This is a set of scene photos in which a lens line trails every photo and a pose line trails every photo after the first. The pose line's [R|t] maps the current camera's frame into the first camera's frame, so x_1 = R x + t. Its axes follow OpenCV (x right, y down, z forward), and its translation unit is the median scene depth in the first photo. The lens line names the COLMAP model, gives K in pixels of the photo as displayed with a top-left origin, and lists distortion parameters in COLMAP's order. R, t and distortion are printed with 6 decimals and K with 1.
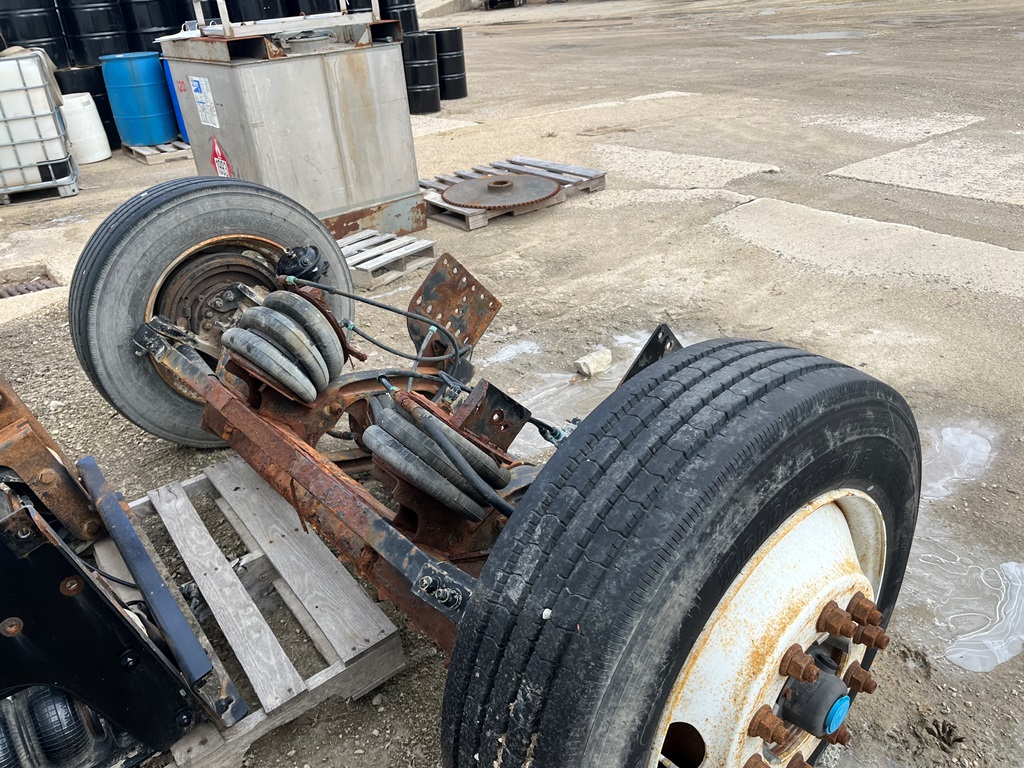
lens RADIAL K [[770.7, 0, 509.5], [0, 770.7, 377.6], [0, 0, 1]] dist [0.071257, -0.093184]
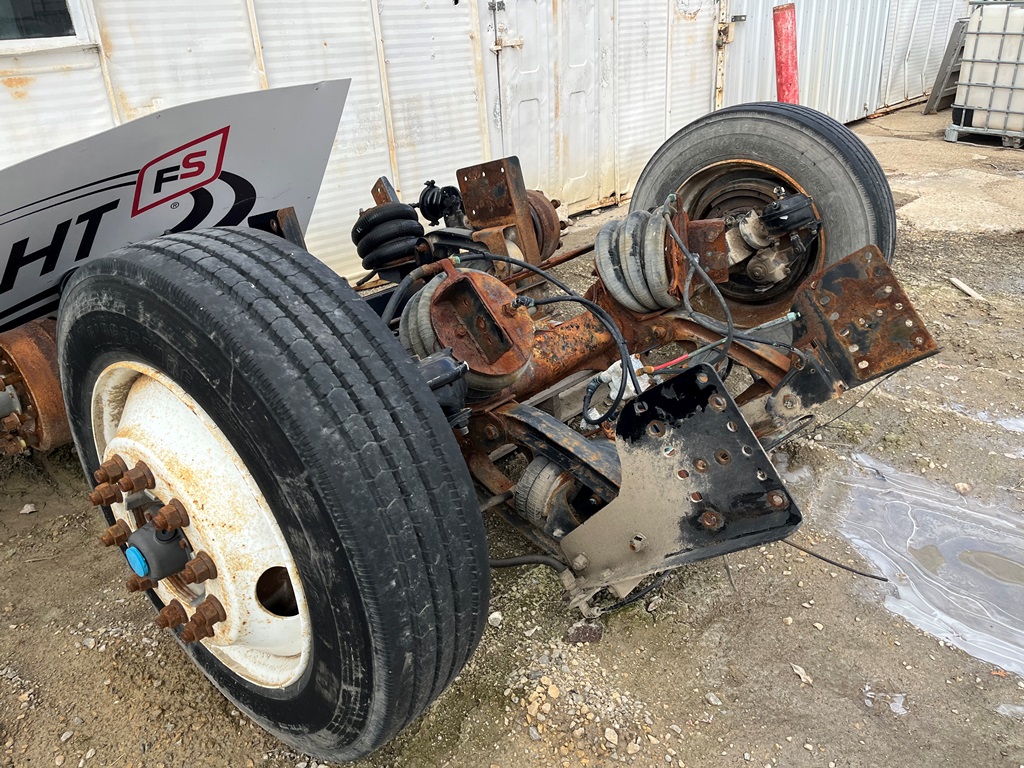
lens RADIAL K [[770.7, 0, 517.7], [0, 770.7, 374.5], [0, 0, 1]] dist [0.071257, -0.093184]
pose [[0.188884, 0.469613, -0.862430, 0.589861], [-0.423046, 0.831478, 0.360106, -0.184352], [0.886203, 0.296829, 0.355721, 0.438638]]
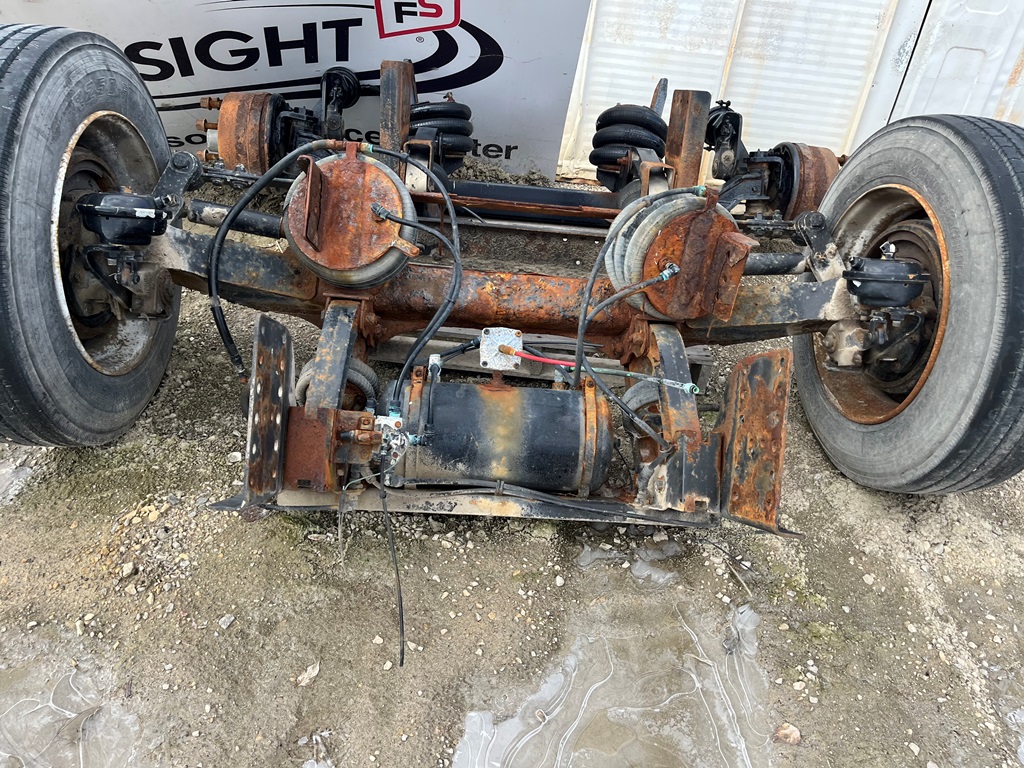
lens RADIAL K [[770.7, 0, 516.0], [0, 770.7, 374.8], [0, 0, 1]] dist [0.071257, -0.093184]
pose [[-0.616738, 0.456584, -0.641222, 0.385625], [-0.402646, 0.516978, 0.755388, -0.481557], [0.676396, 0.724061, -0.134998, 0.952946]]
